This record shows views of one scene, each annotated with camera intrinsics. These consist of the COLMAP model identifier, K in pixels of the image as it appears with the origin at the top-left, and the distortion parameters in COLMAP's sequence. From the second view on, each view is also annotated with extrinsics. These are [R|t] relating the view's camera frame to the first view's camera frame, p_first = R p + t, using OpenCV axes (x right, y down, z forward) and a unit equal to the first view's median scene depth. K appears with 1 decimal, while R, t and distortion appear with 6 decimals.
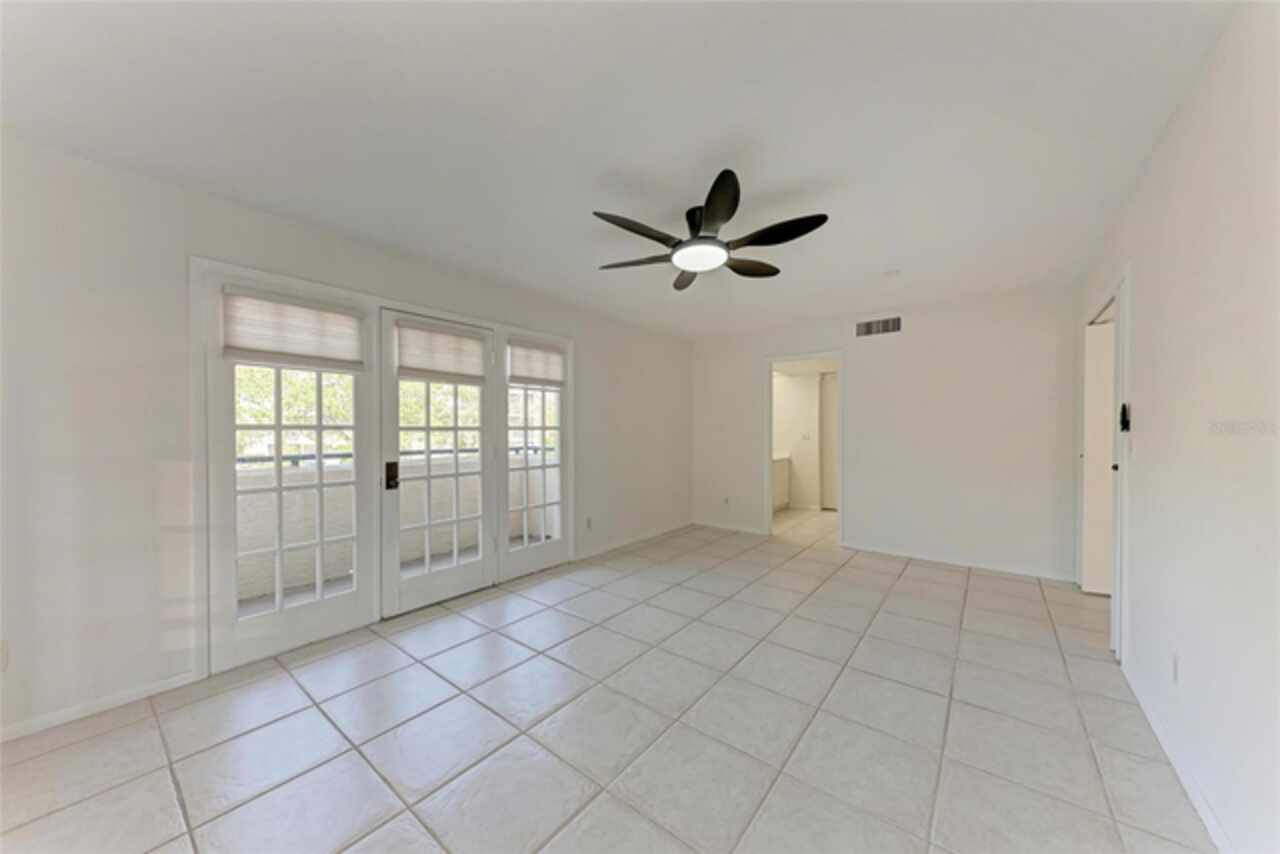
lens RADIAL K [[448.7, 0, 650.9], [0, 448.7, 429.2], [0, 0, 1]] dist [0.008769, -0.000261]
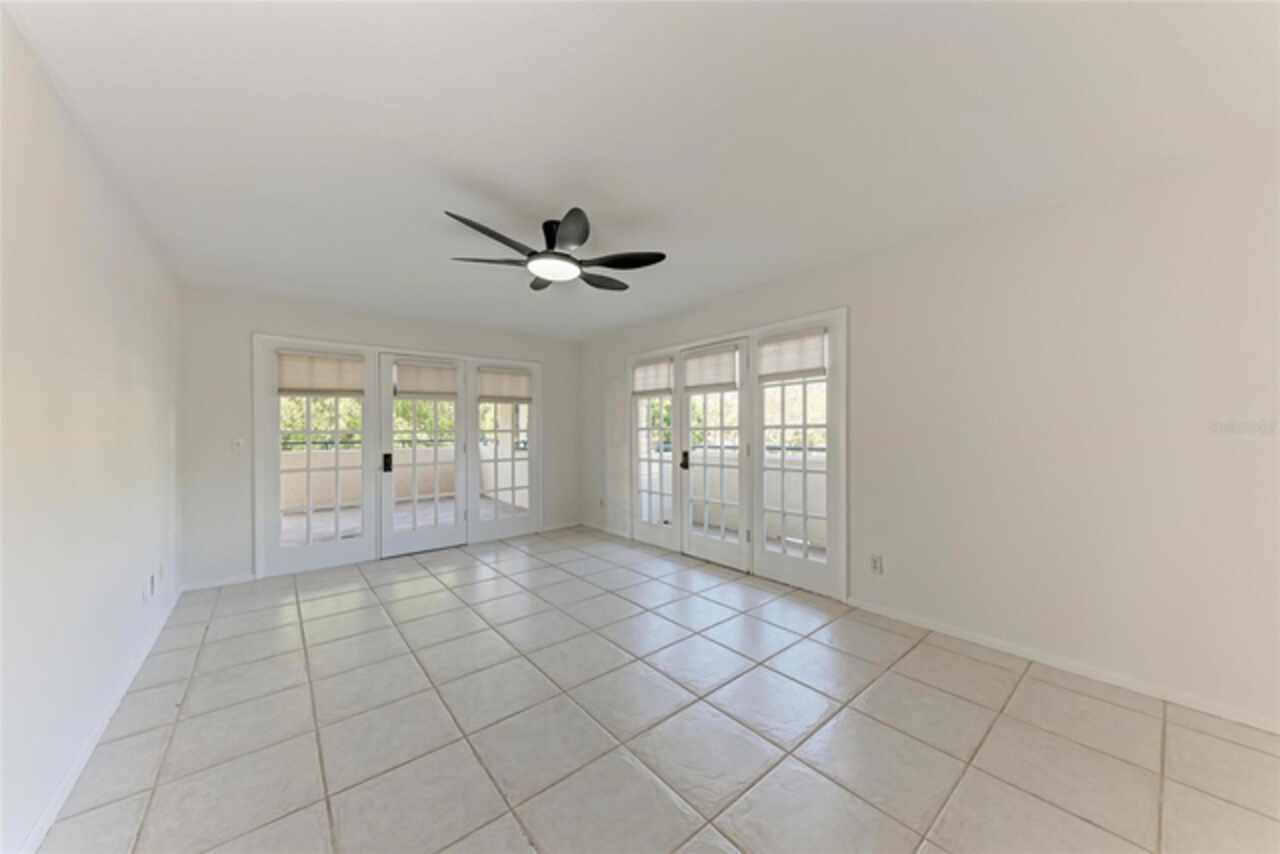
lens RADIAL K [[448.7, 0, 640.0], [0, 448.7, 428.5], [0, 0, 1]] dist [0.008769, -0.000261]
pose [[-0.234487, 0.000924, -0.972119, 0.735254], [0.015471, 0.999876, -0.002781, -0.001014], [0.971996, -0.015691, -0.234473, 0.971245]]
